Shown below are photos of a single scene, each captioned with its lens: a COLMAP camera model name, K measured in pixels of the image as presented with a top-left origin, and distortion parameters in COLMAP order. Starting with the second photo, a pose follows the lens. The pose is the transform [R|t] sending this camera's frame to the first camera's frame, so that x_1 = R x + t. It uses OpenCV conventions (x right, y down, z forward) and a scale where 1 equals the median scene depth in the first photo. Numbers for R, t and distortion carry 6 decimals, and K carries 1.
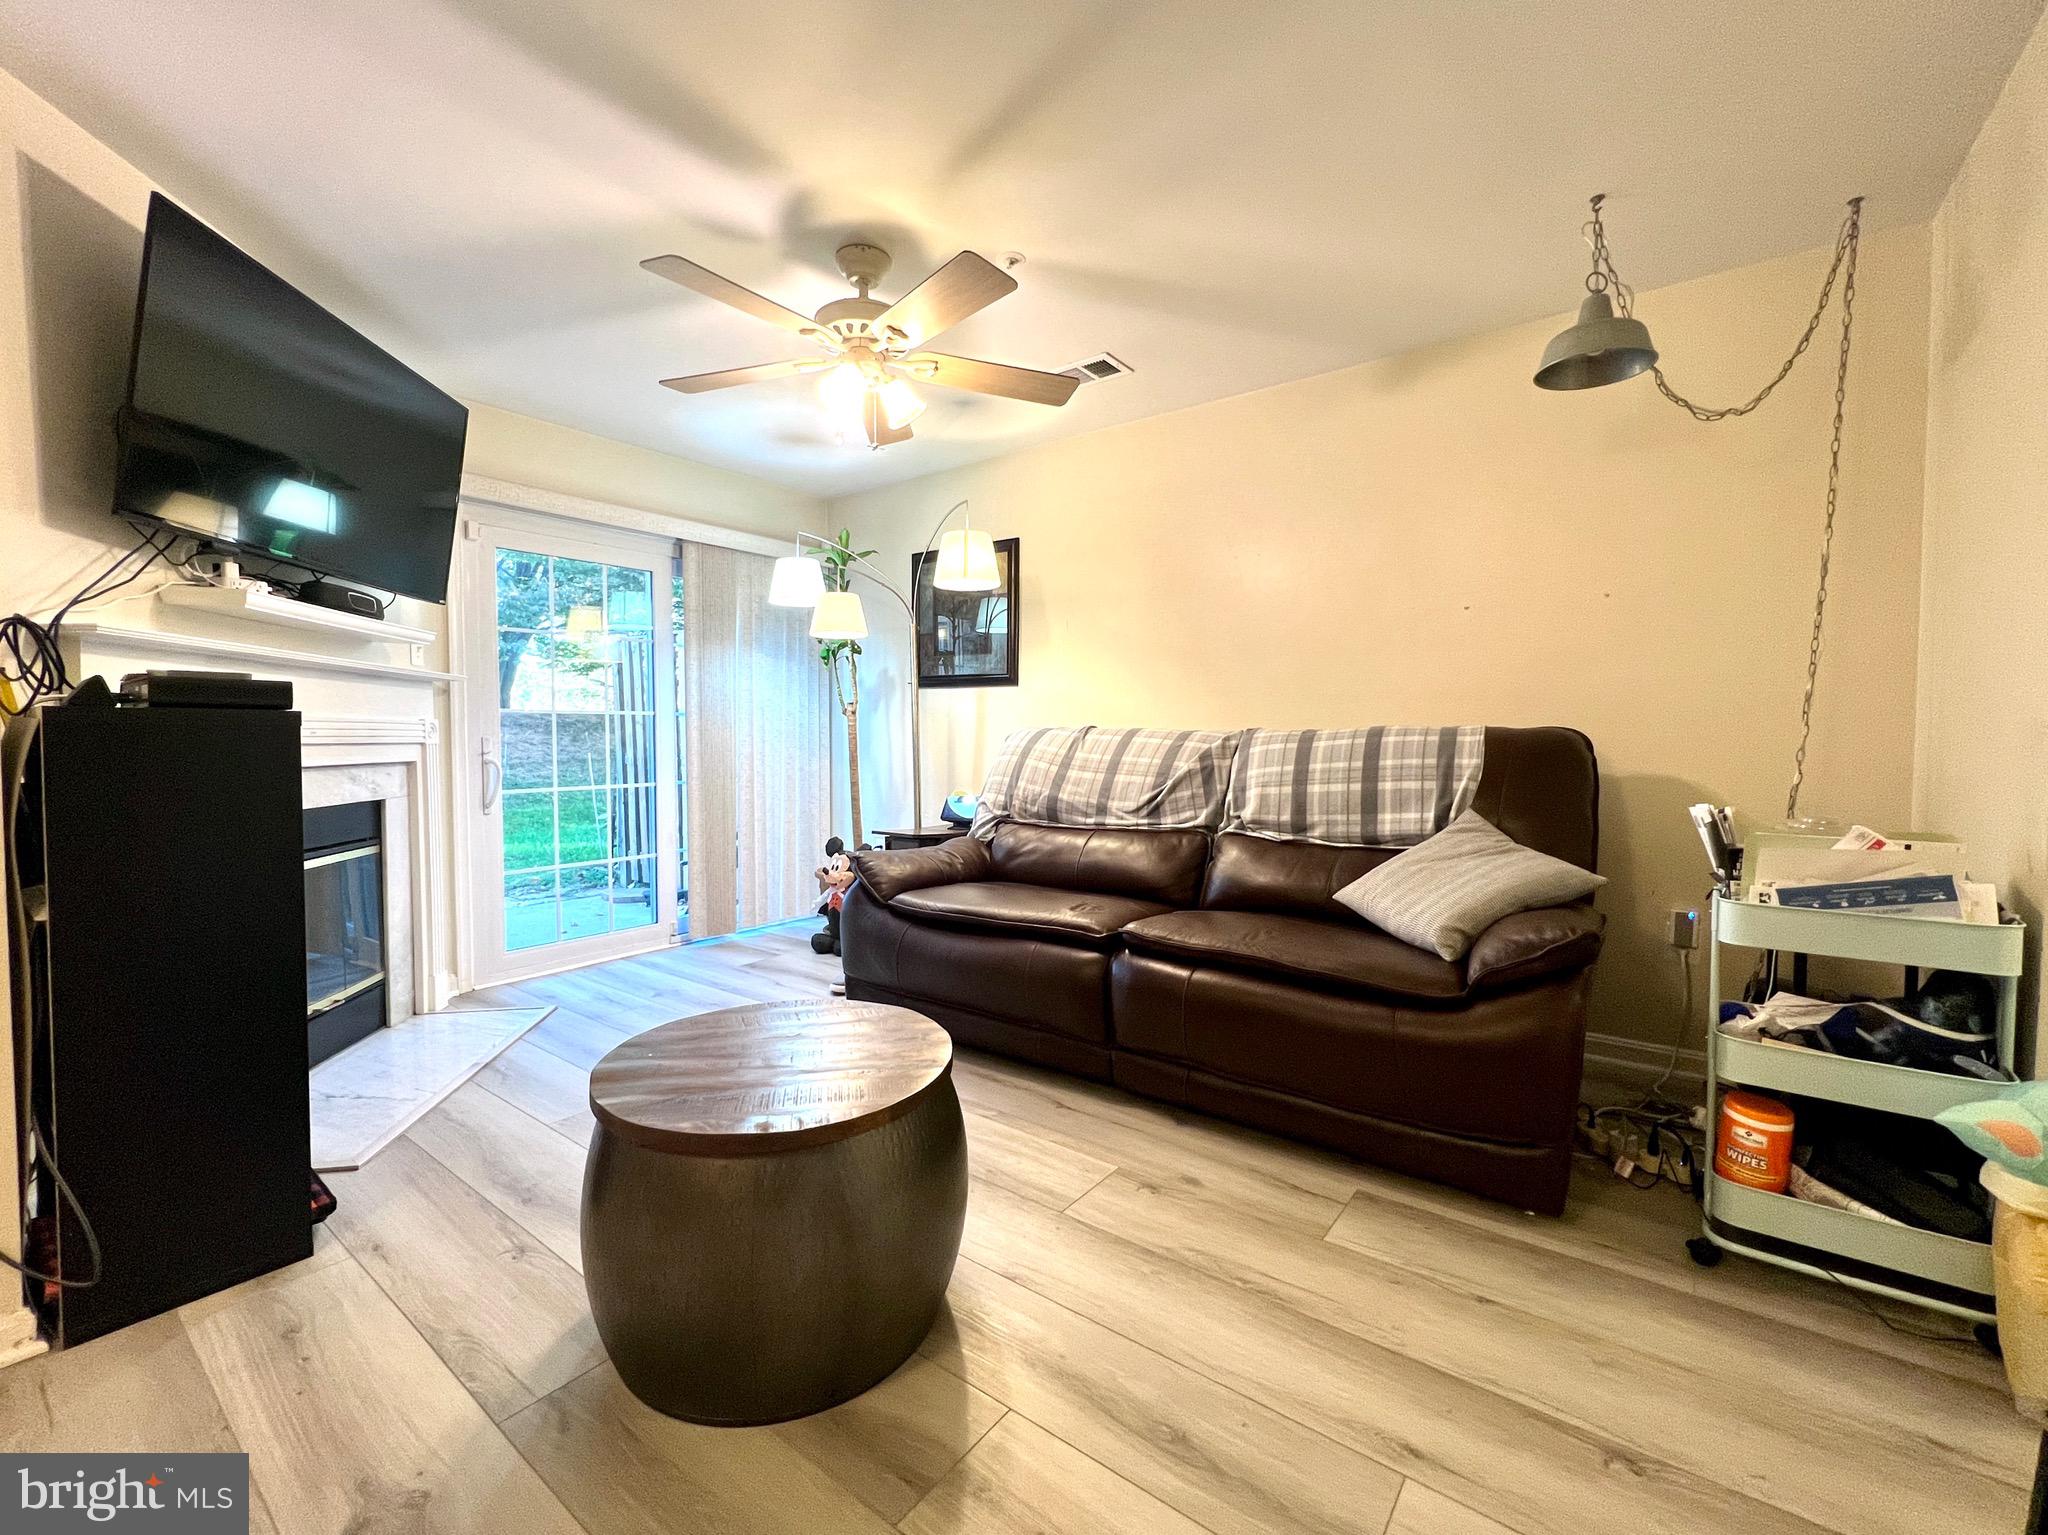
lens RADIAL K [[840.0, 0, 1025.5], [0, 840.0, 766.8], [0, 0, 1]] dist [-0.000111, -0.000595]
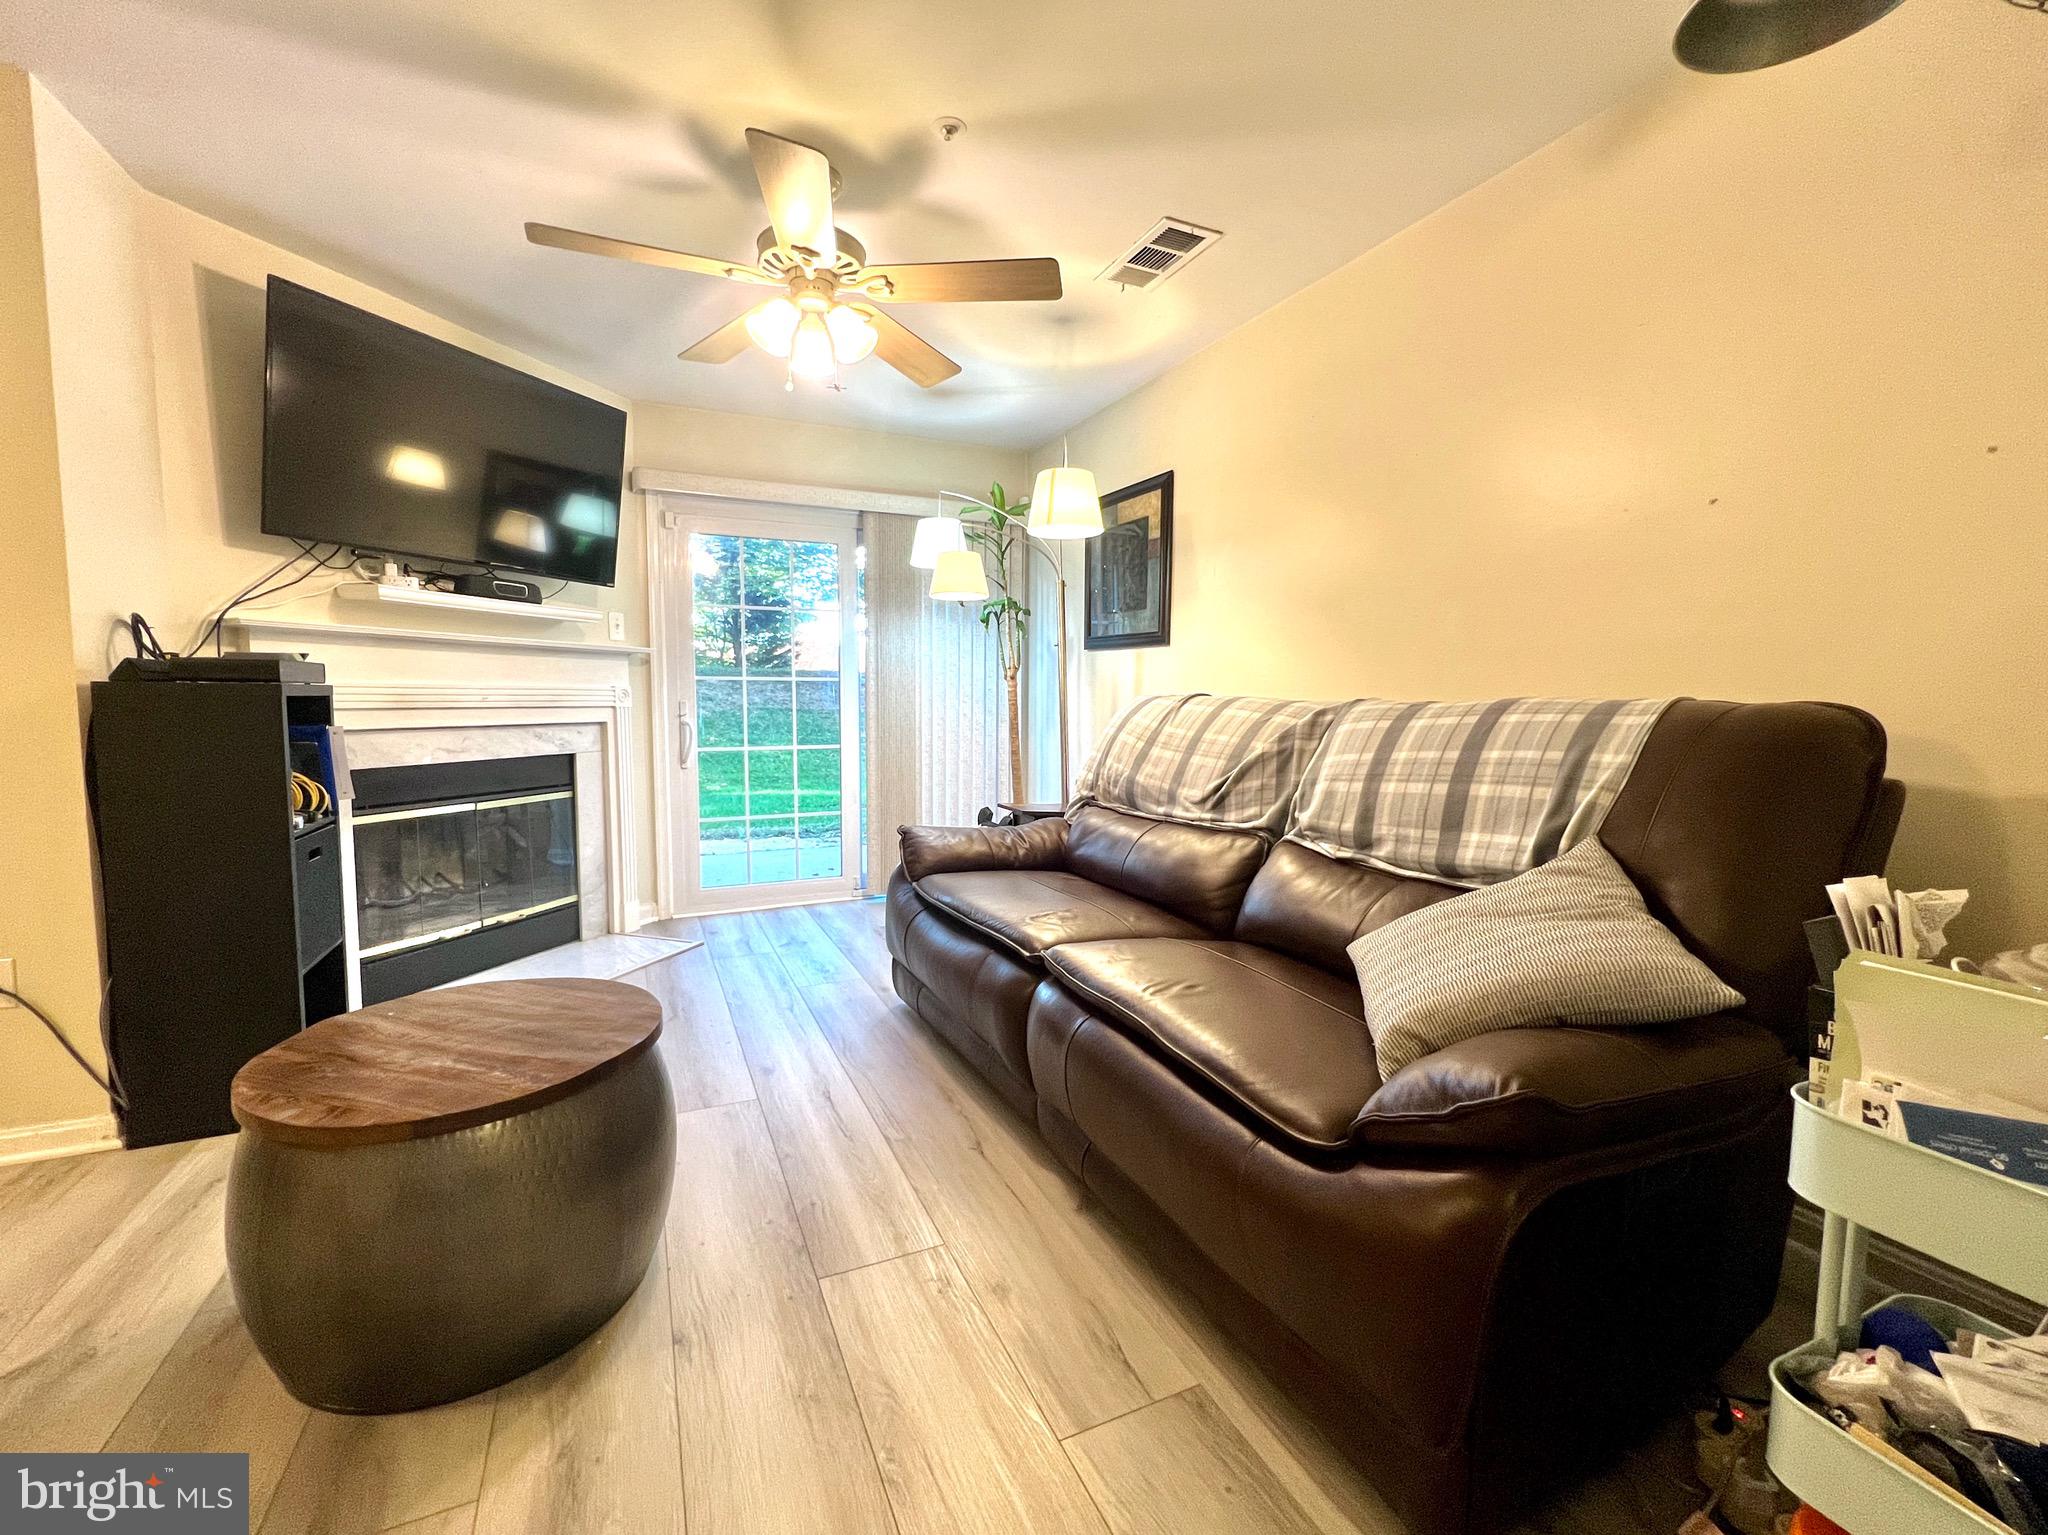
lens RADIAL K [[840.0, 0, 1042.1], [0, 840.0, 767.2], [0, 0, 1]] dist [-0.000111, -0.000595]
pose [[0.887286, 0.044110, -0.459105, 0.404165], [-0.023804, 0.998469, 0.049926, -0.018530], [0.460605, -0.033370, 0.886978, 0.251509]]
